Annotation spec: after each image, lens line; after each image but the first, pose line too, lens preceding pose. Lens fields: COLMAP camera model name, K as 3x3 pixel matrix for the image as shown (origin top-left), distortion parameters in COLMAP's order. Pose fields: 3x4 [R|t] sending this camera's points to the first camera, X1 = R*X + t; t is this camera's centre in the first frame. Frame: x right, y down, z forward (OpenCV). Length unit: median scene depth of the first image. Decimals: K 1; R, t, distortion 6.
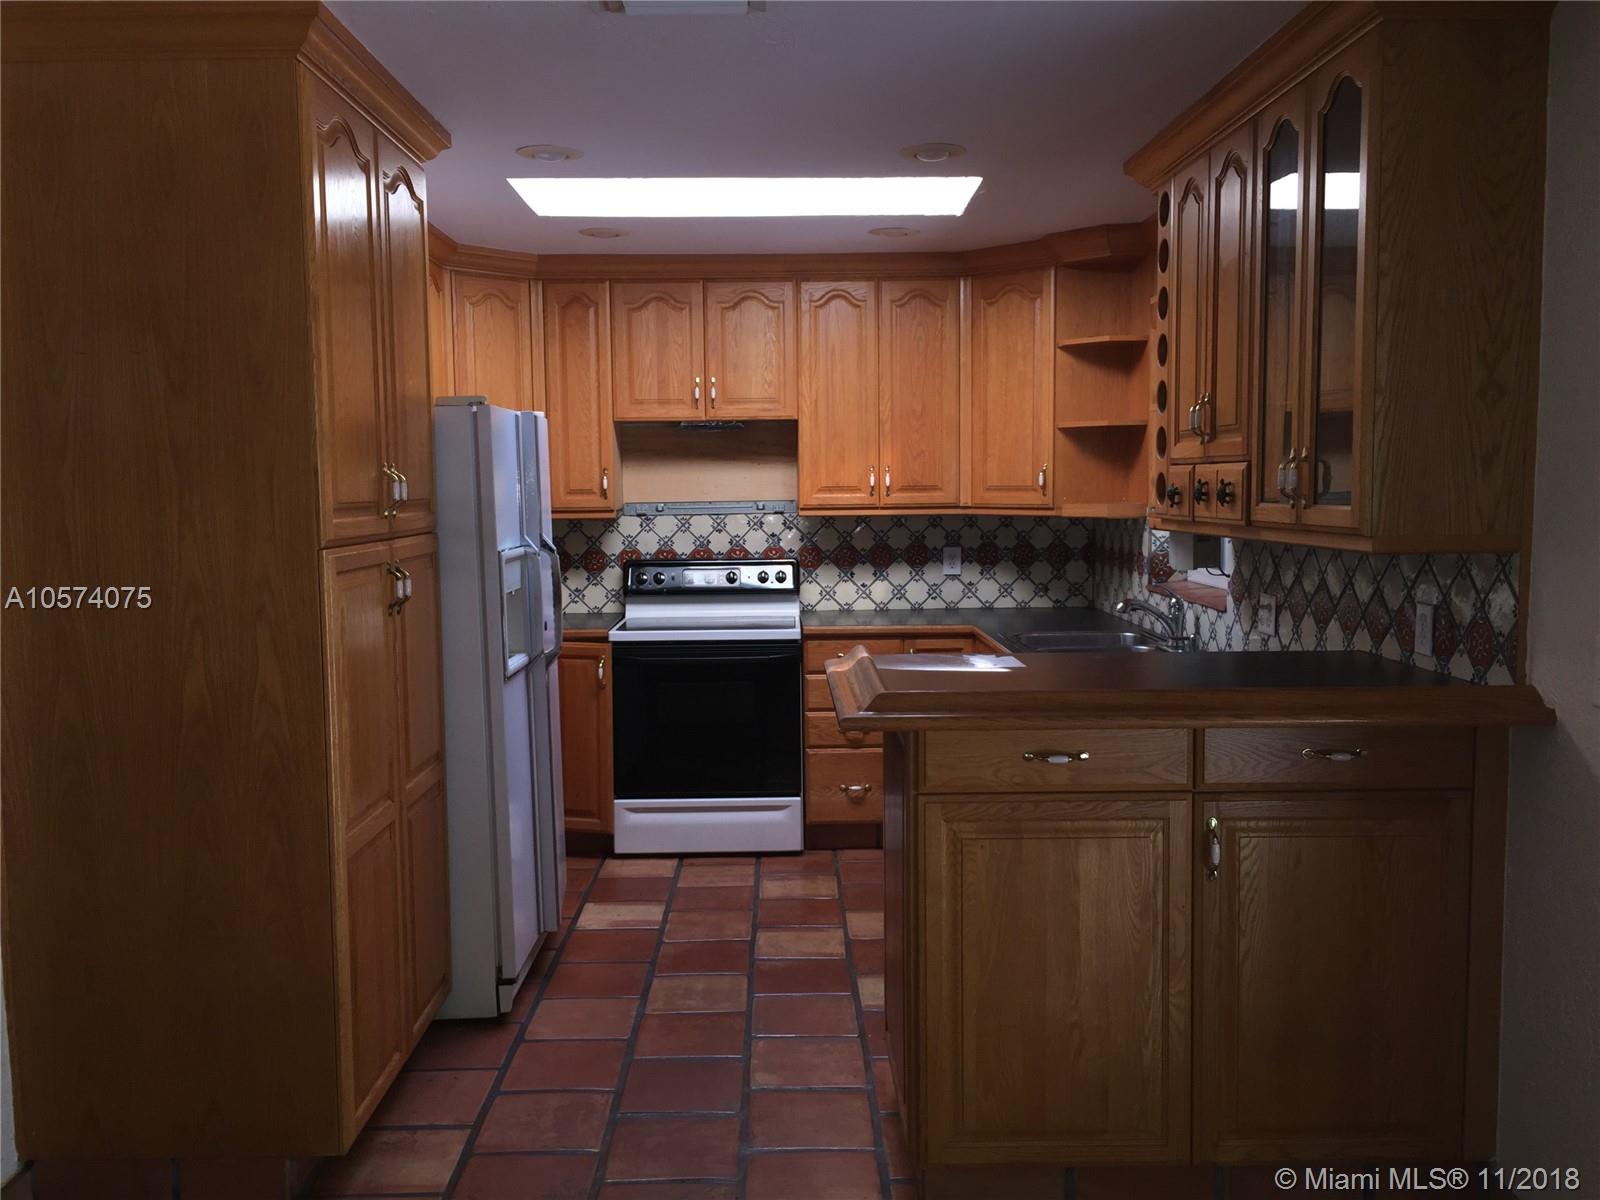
lens RADIAL K [[1375.6, 0, 784.0], [0, 1375.6, 592.8], [0, 0, 1]] dist [0.061529, -0.091832]
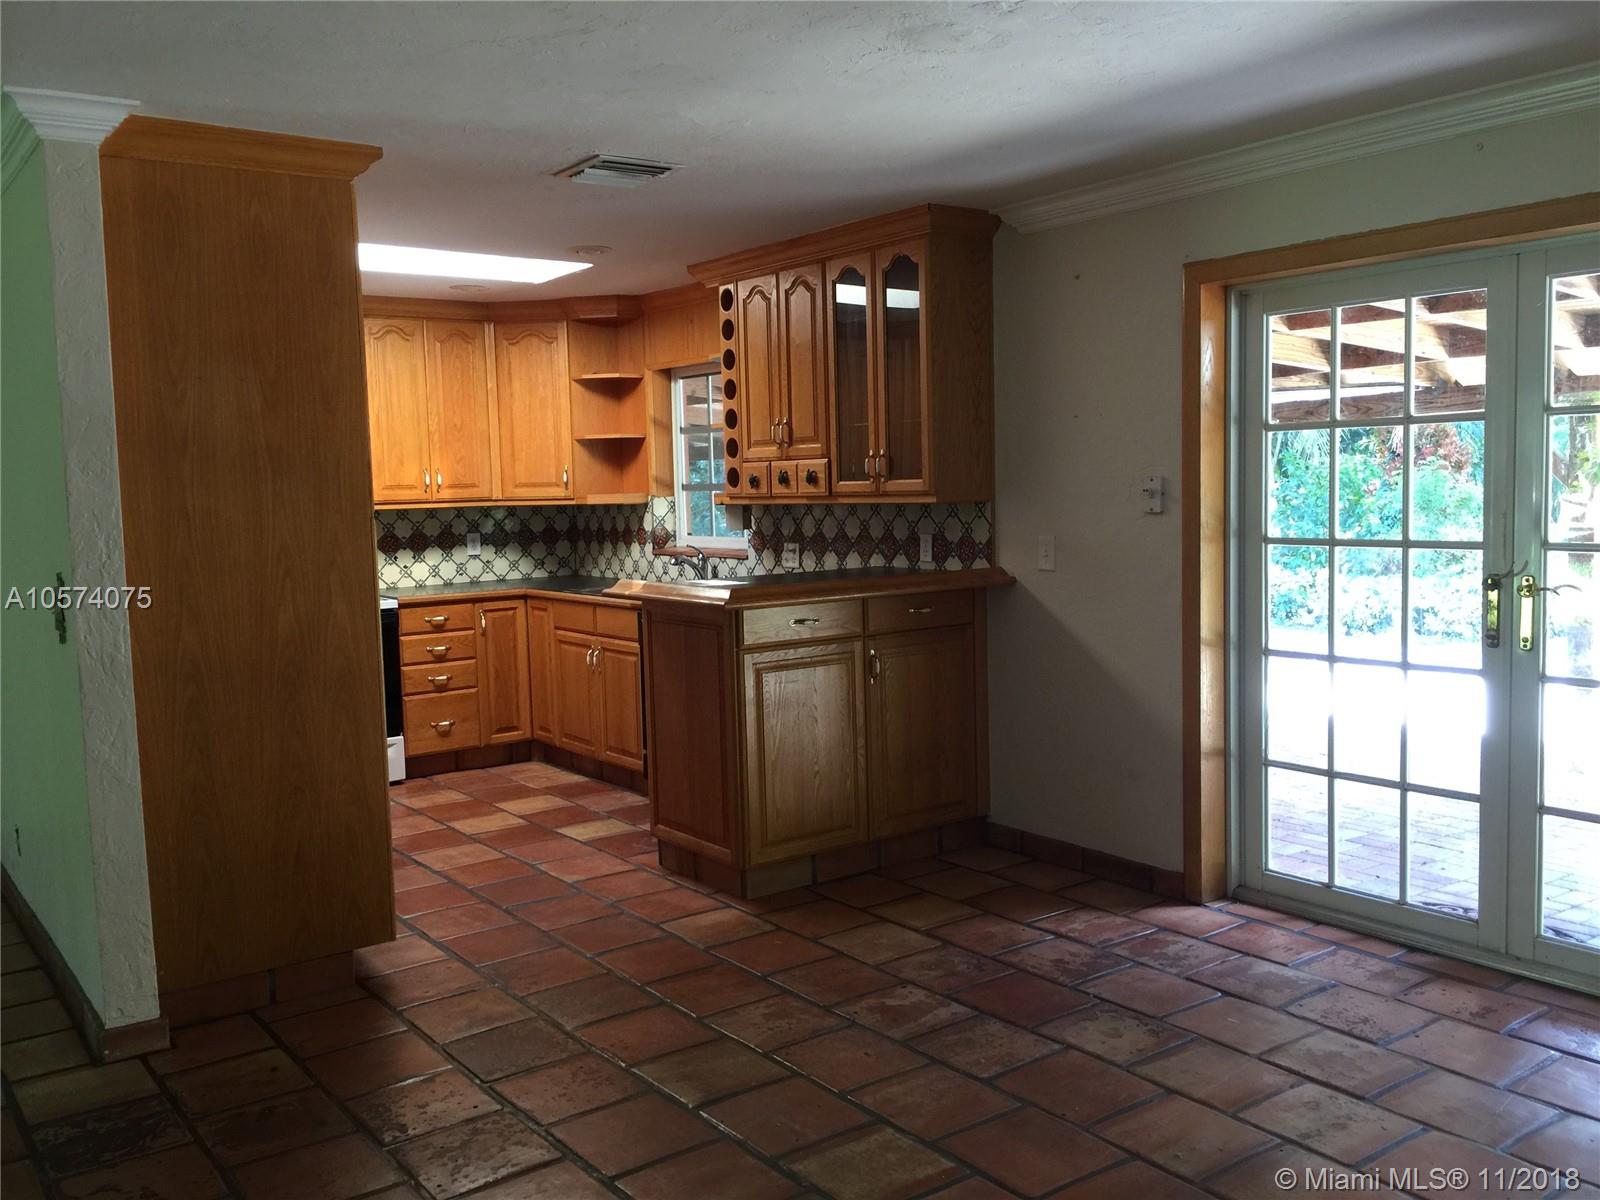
lens RADIAL K [[1375.6, 0, 794.1], [0, 1375.6, 595.2], [0, 0, 1]] dist [0.061529, -0.091832]
pose [[0.813106, -0.060437, 0.578970, -0.587608], [0.065826, 0.997762, 0.011708, 0.044024], [-0.578382, 0.028592, 0.815265, -0.310450]]
